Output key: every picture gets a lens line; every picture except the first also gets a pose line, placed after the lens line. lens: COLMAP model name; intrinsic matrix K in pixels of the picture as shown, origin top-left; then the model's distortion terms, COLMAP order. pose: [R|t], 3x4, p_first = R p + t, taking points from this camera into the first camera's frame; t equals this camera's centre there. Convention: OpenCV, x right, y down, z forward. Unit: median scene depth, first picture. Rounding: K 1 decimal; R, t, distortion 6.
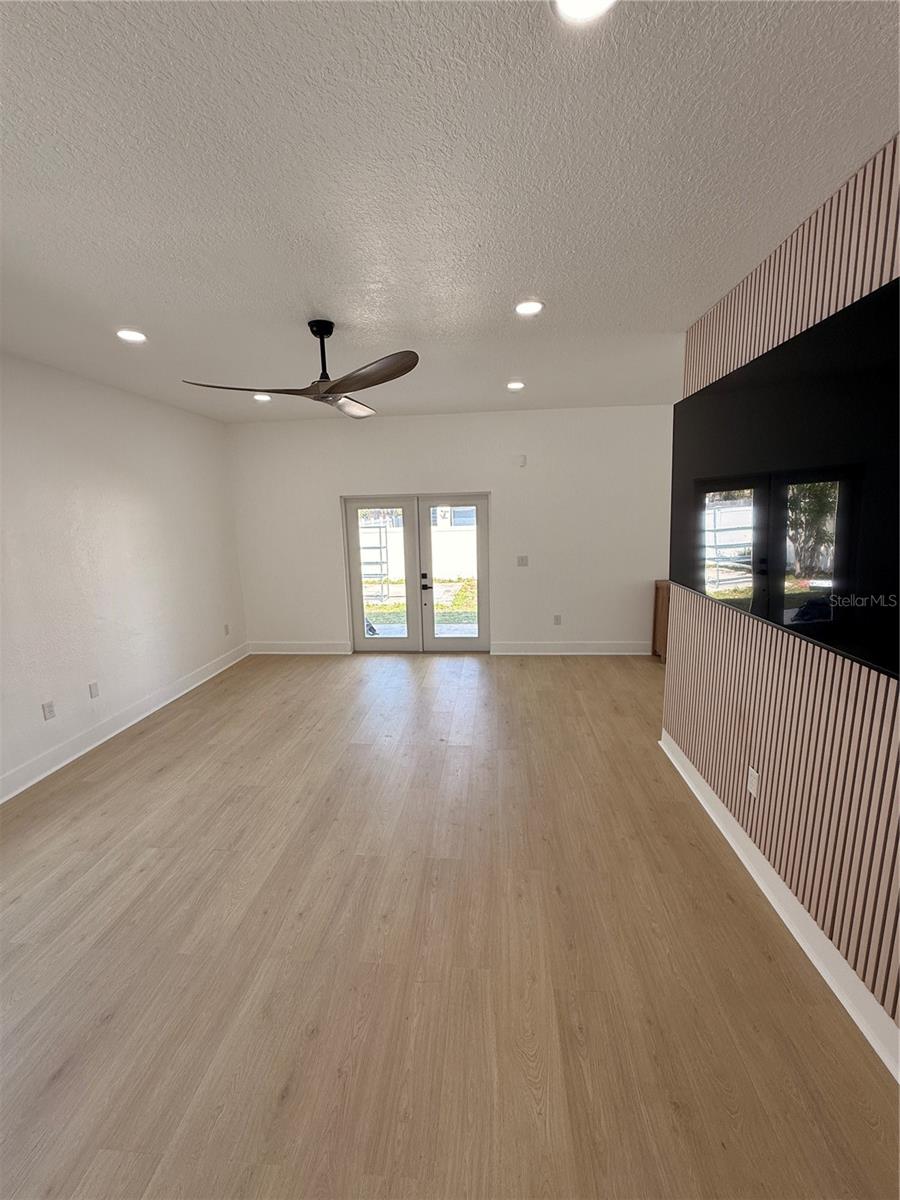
lens RADIAL K [[485.0, 0, 454.8], [0, 485.0, 597.8], [0, 0, 1]] dist [0.003510, 0.000739]
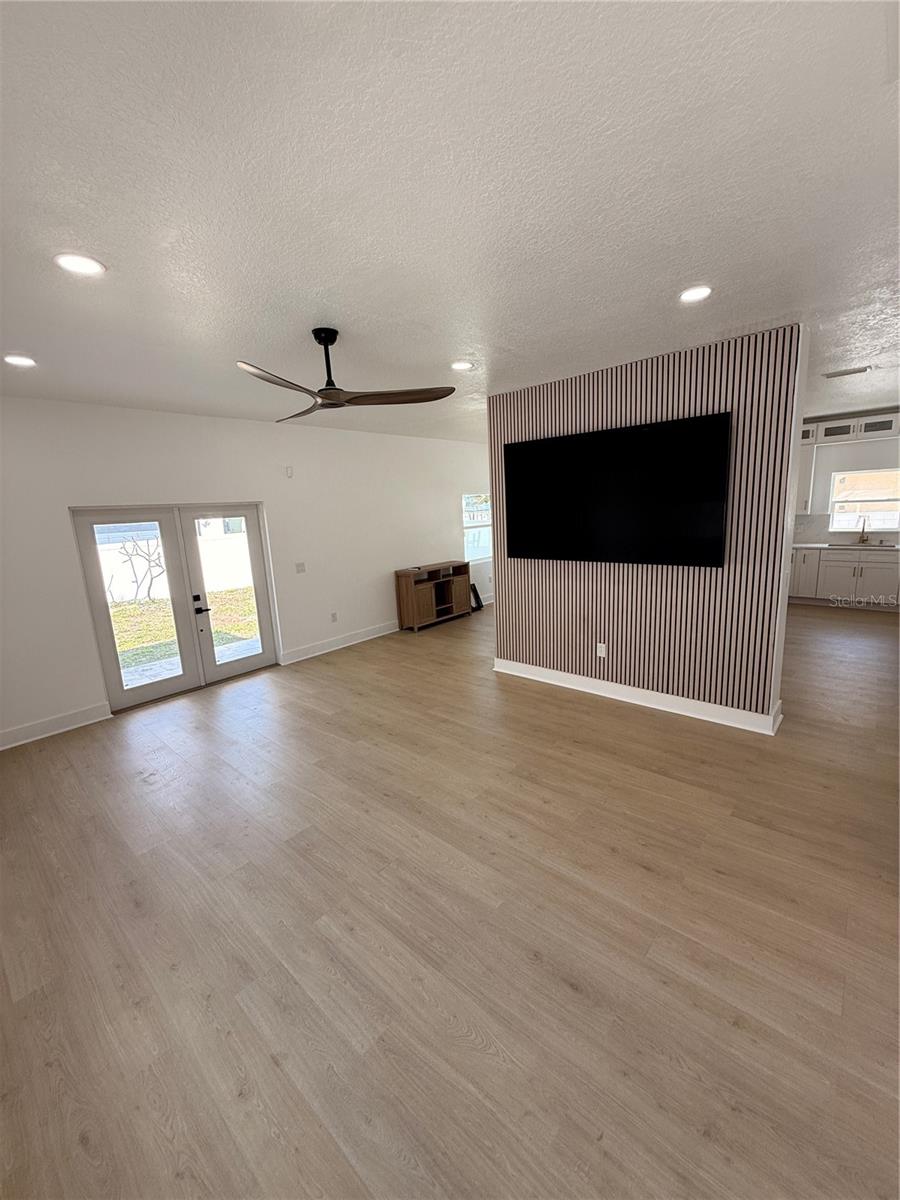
lens RADIAL K [[485.0, 0, 448.3], [0, 485.0, 597.2], [0, 0, 1]] dist [0.003510, 0.000739]
pose [[0.587662, -0.153343, 0.794443, -0.511304], [0.177032, 0.982454, 0.058679, -0.018391], [-0.789502, 0.106158, 0.604498, 0.124916]]
